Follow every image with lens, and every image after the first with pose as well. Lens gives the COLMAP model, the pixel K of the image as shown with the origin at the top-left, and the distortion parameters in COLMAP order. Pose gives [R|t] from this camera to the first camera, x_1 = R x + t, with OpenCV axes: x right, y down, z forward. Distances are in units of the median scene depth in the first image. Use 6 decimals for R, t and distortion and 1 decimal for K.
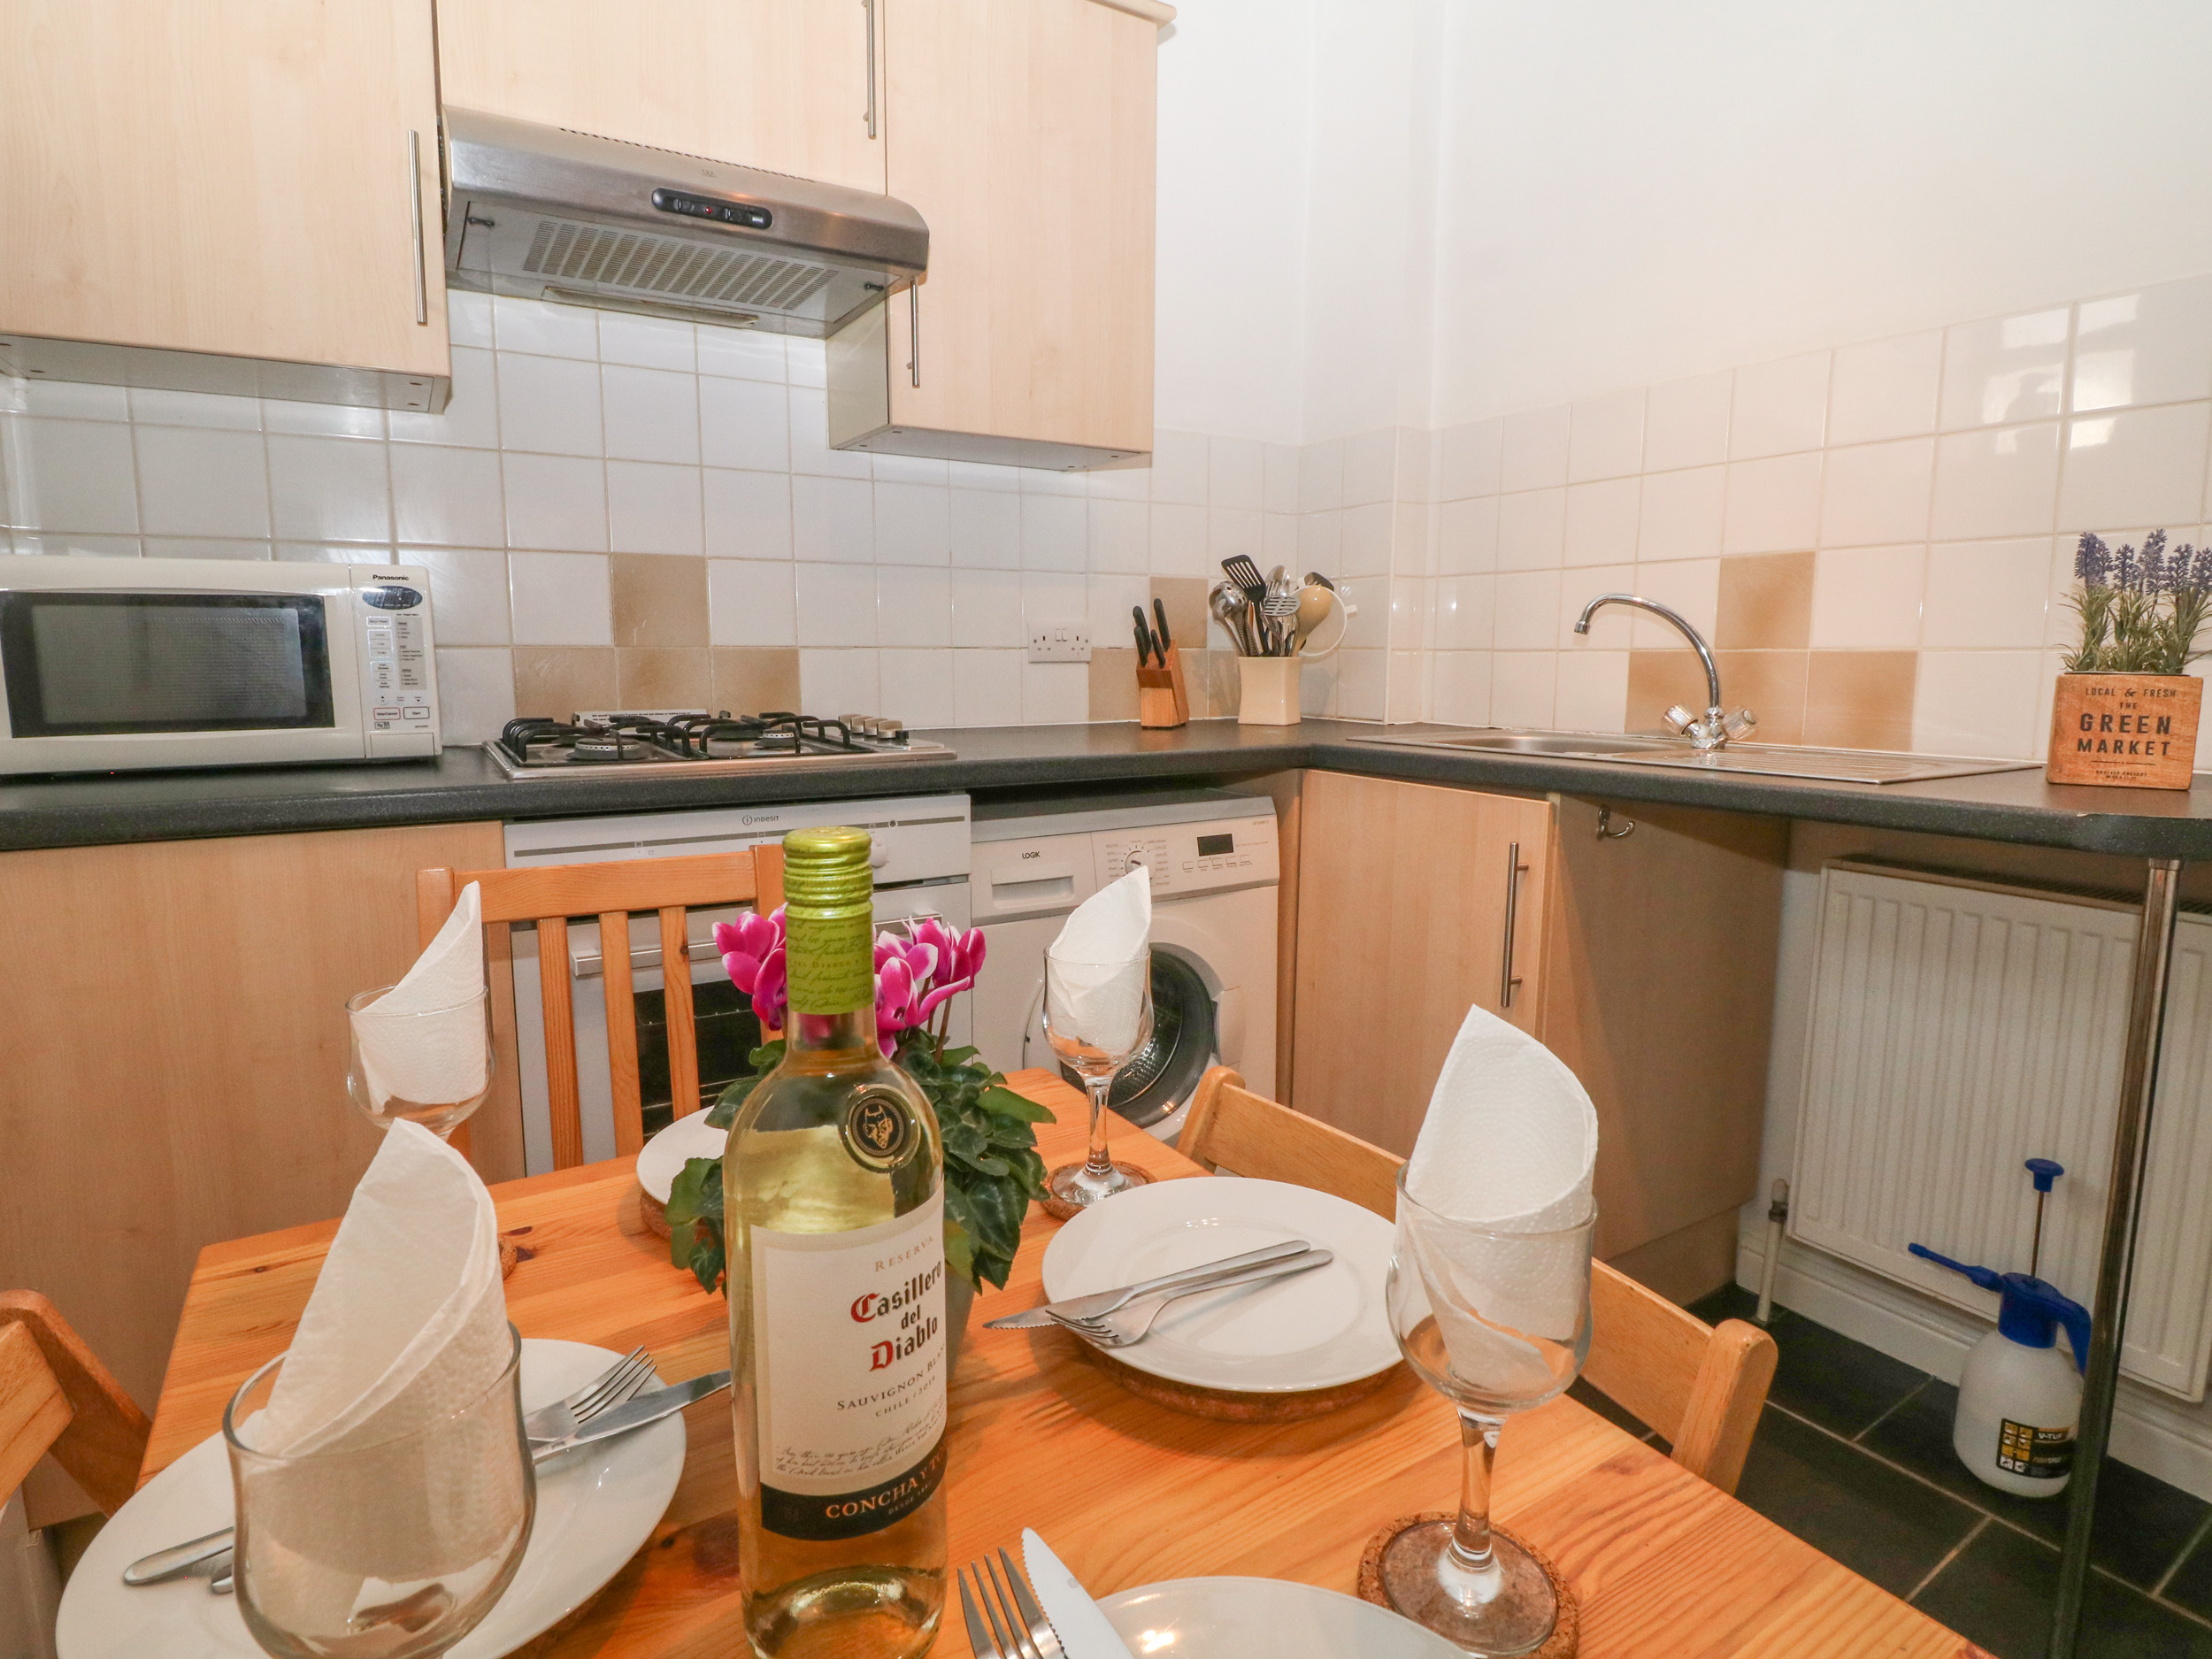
lens RADIAL K [[1162.9, 0, 1106.0], [0, 1162.9, 829.5], [0, 0, 1]] dist [-0.015422, -0.000672]
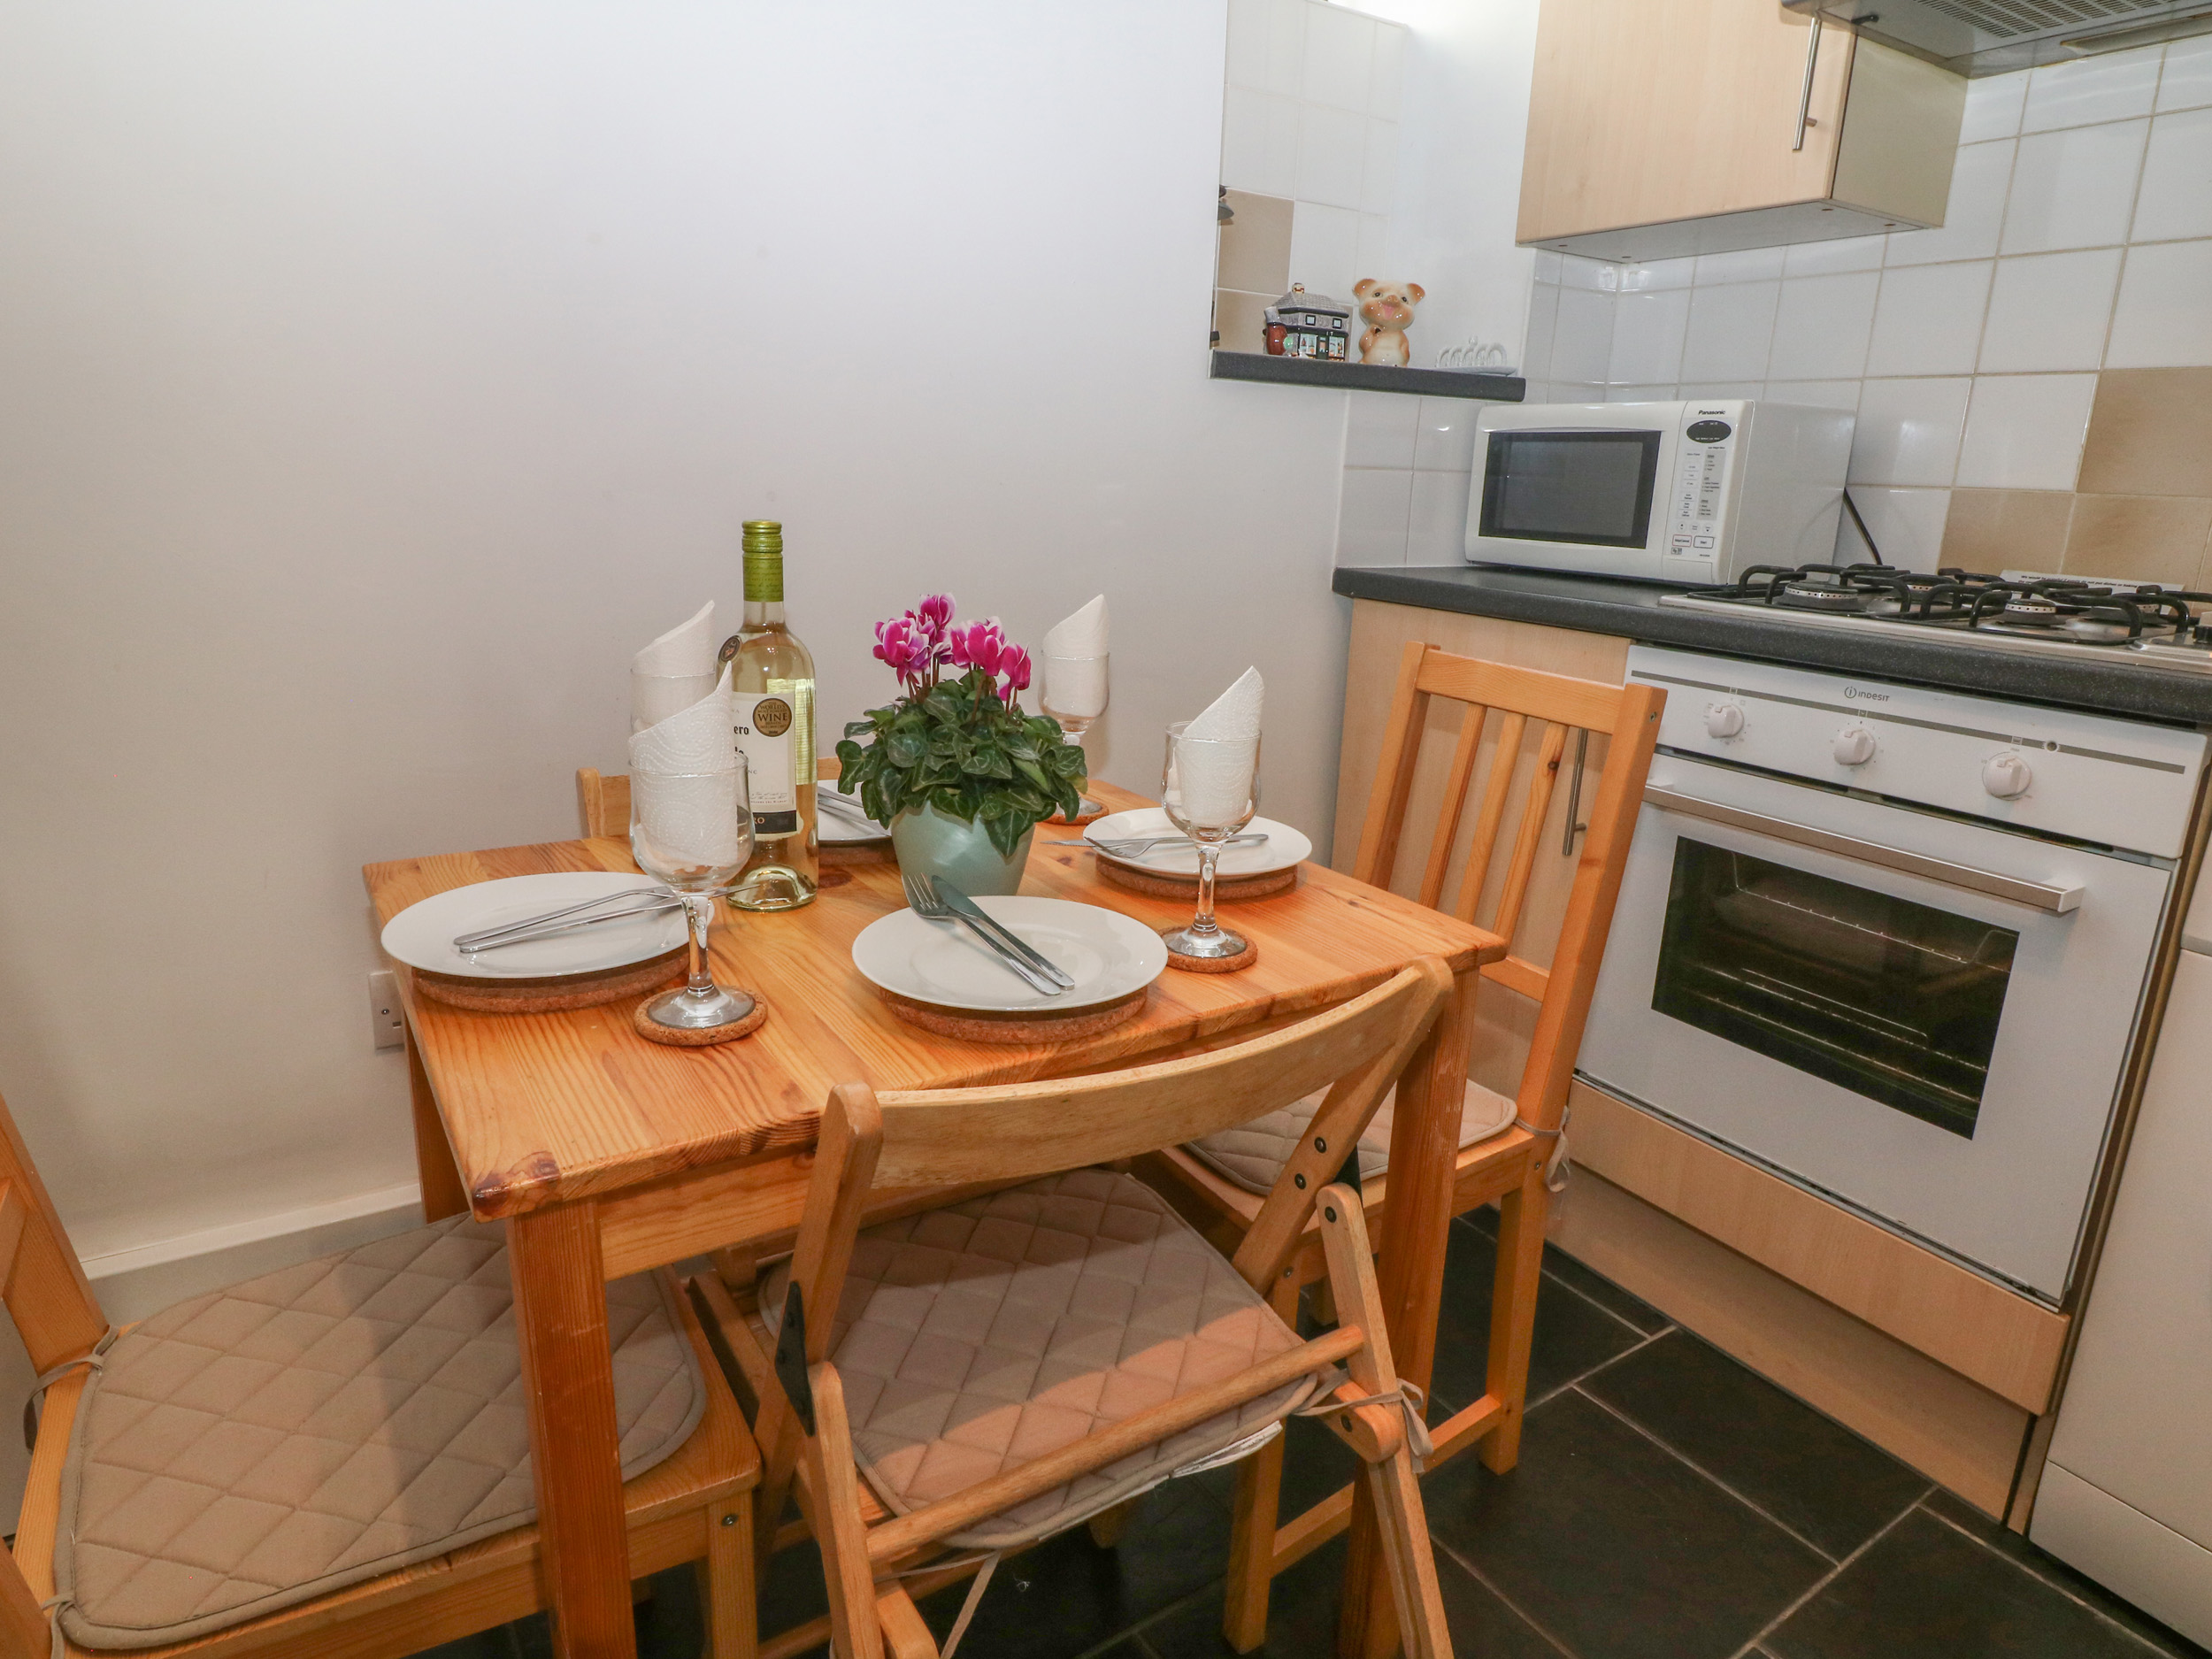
lens RADIAL K [[1314.0, 0, 1106.0], [0, 1314.0, 829.5], [0, 0, 1]] dist [-0.003610, -0.001430]
pose [[0.024579, 0.266132, -0.963623, 0.629691], [-0.192243, 0.947182, 0.256688, -0.055161], [0.981040, 0.178940, 0.074443, 0.420886]]
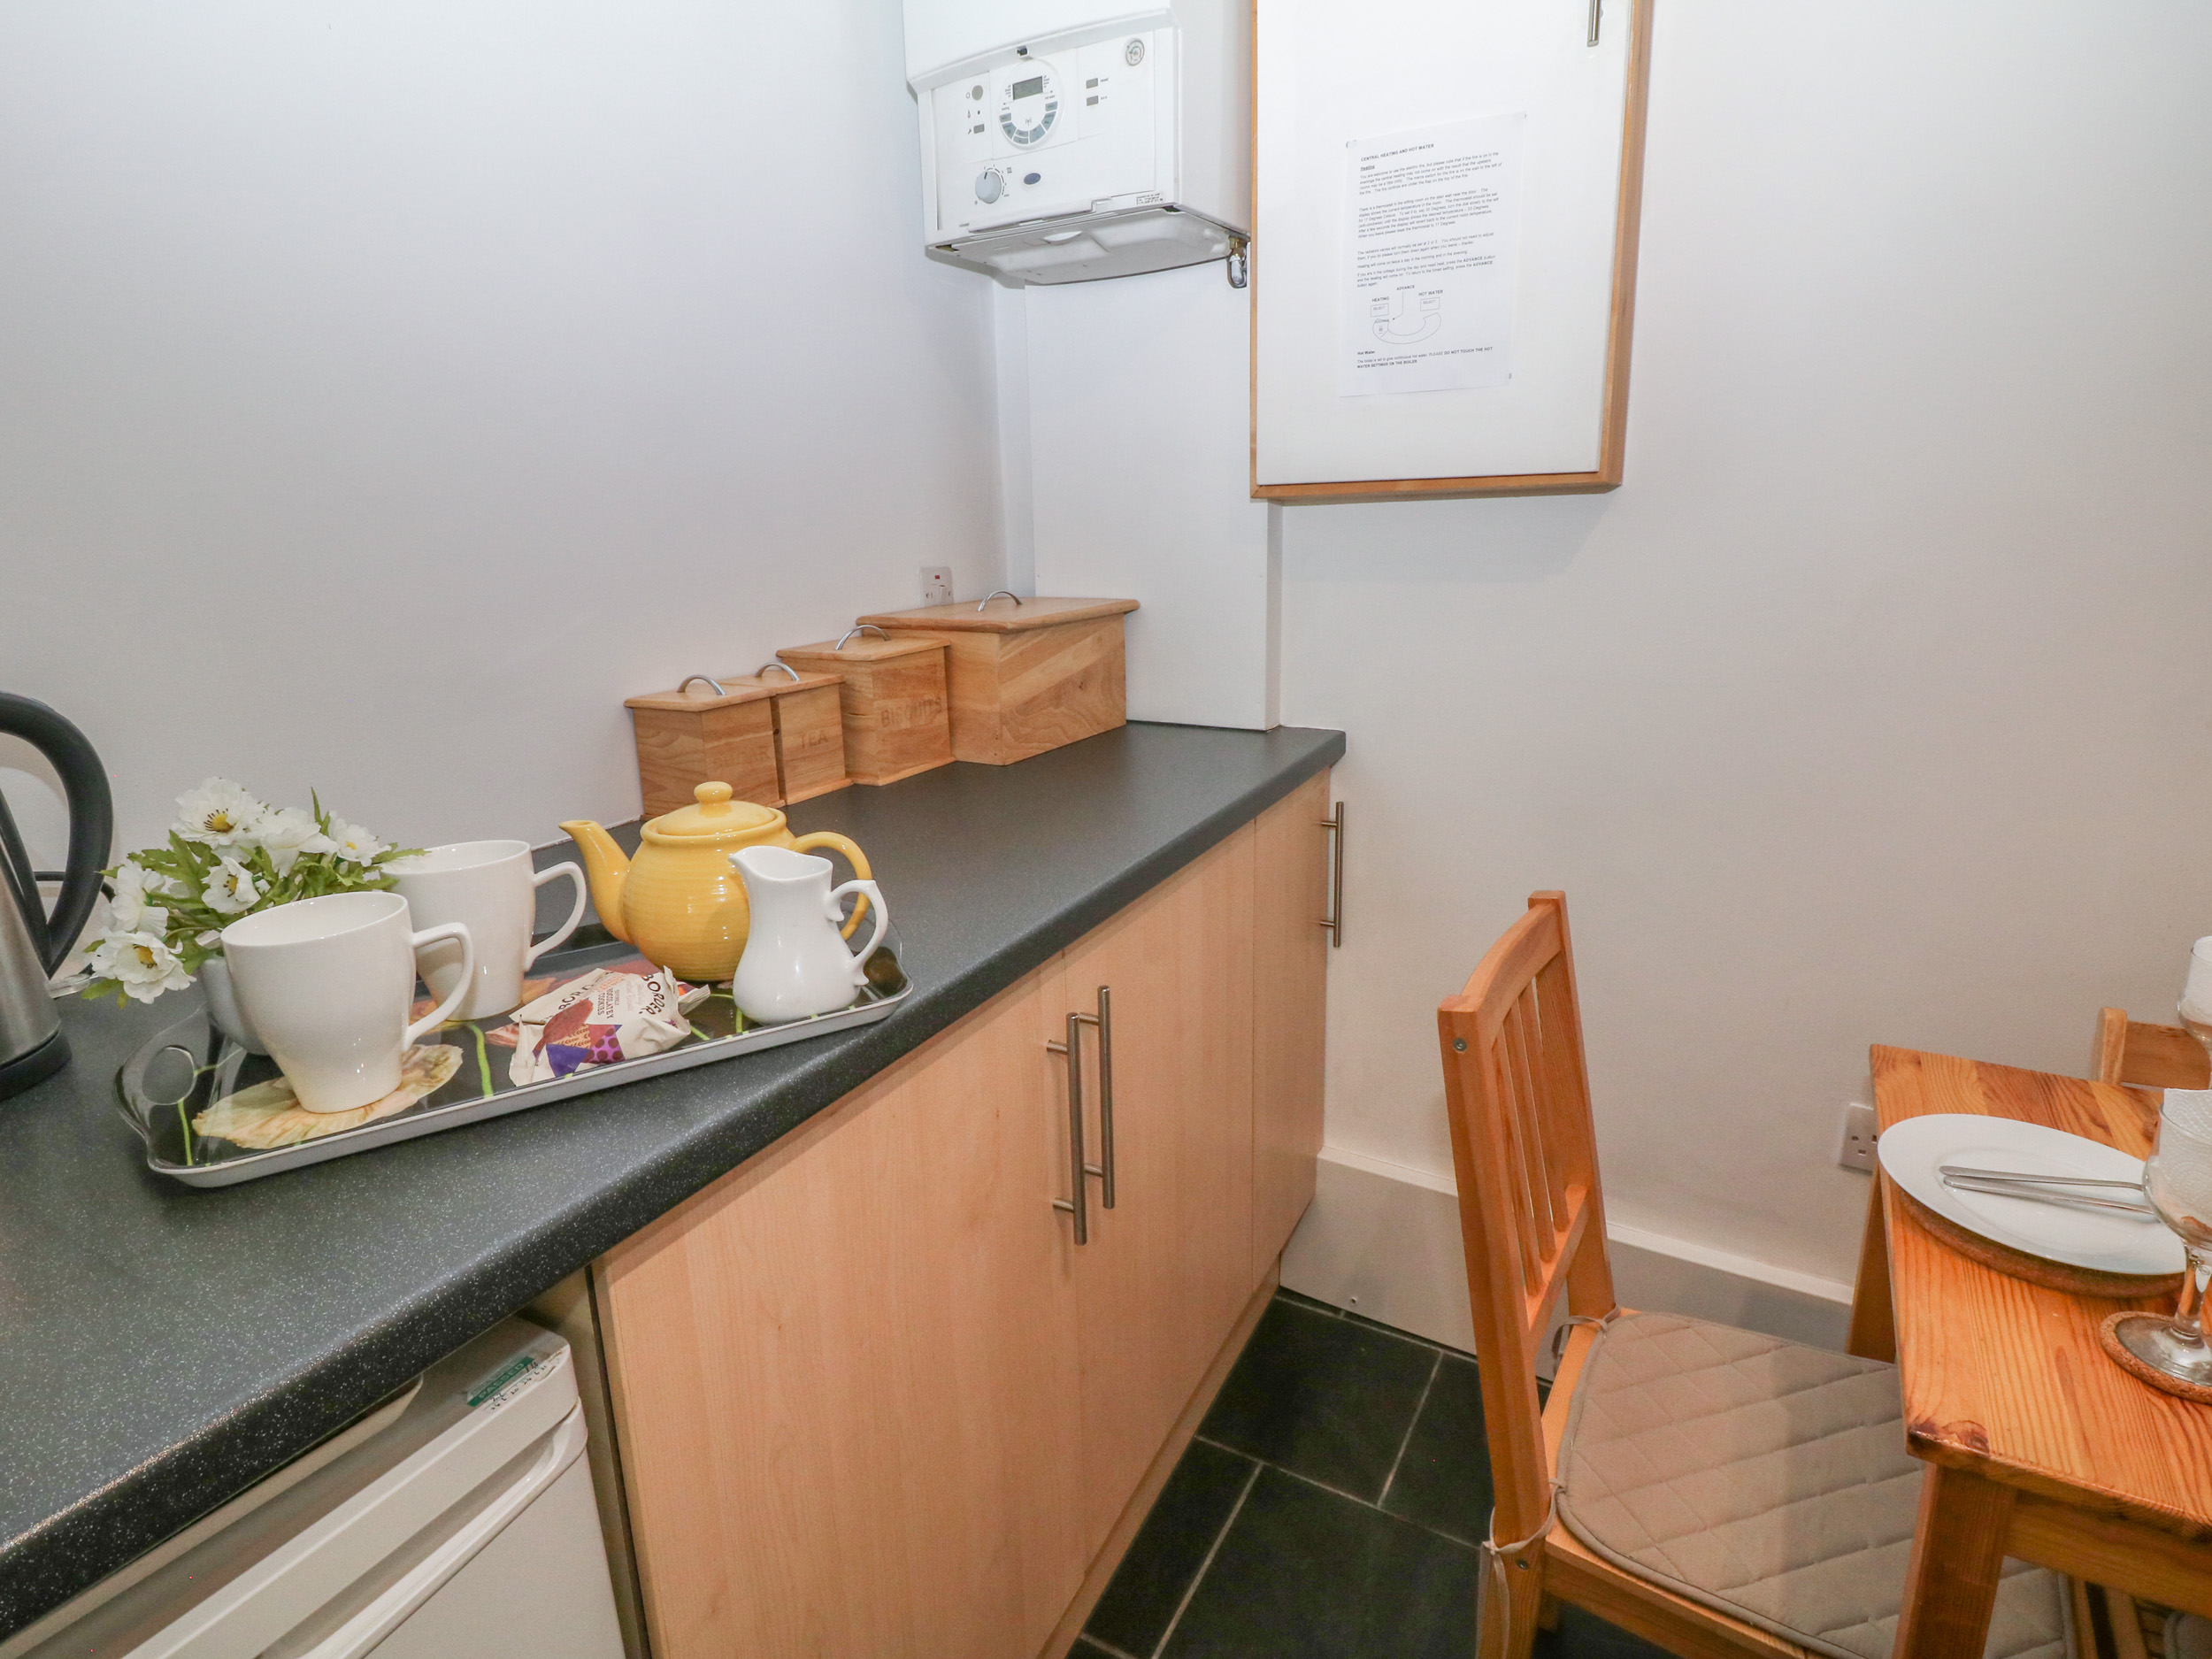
lens RADIAL K [[1162.9, 0, 1106.0], [0, 1162.9, 829.5], [0, 0, 1]] dist [-0.015422, -0.000672]
pose [[-0.885998, 0.133459, -0.444067, 0.712976], [-0.047800, 0.926294, 0.373758, -0.181856], [0.461218, 0.352375, -0.814316, 0.416639]]
